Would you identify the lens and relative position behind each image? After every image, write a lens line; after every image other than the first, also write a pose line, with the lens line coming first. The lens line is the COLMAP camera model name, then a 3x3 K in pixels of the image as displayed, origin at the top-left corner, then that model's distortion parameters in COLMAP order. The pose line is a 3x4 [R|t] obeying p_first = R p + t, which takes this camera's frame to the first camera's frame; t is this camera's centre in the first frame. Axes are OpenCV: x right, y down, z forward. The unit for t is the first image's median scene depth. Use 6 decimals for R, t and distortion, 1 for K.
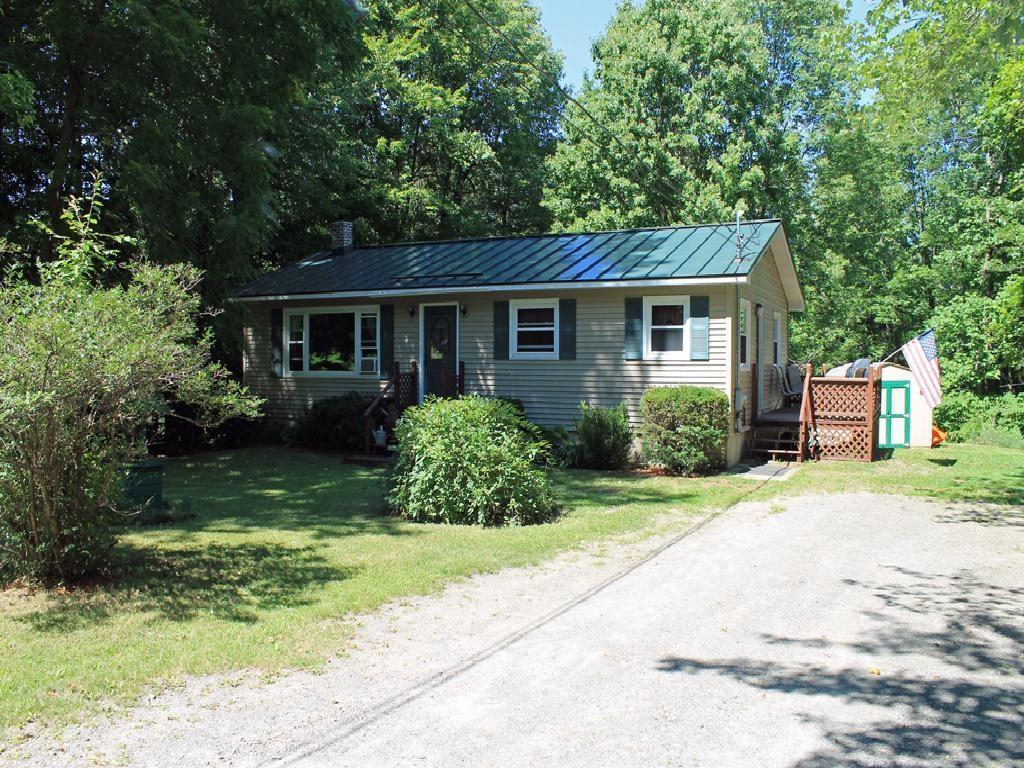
lens RADIAL K [[863.0, 0, 512.0], [0, 863.0, 384.0], [0, 0, 1]] dist [-0.169212, 0.004068]
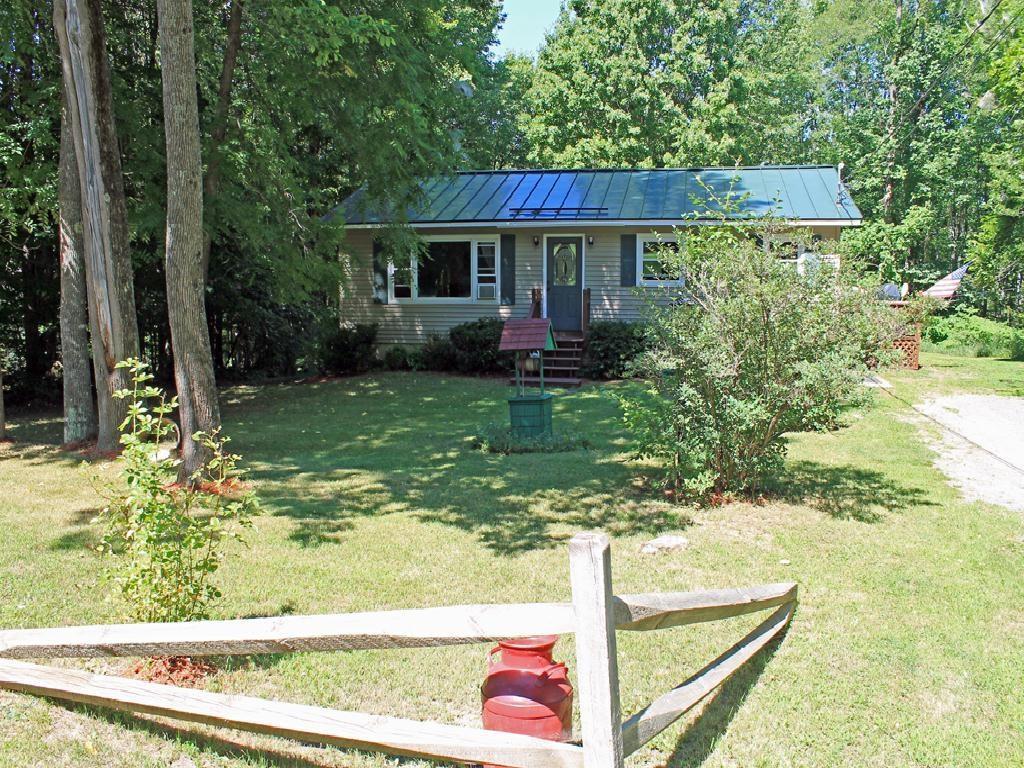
lens RADIAL K [[863.0, 0, 512.0], [0, 863.0, 384.0], [0, 0, 1]] dist [-0.169212, 0.004068]
pose [[0.971557, -0.035959, 0.234058, -0.370992], [0.010826, 0.994114, 0.107792, -0.021572], [-0.236556, -0.102193, 0.966229, -0.044859]]
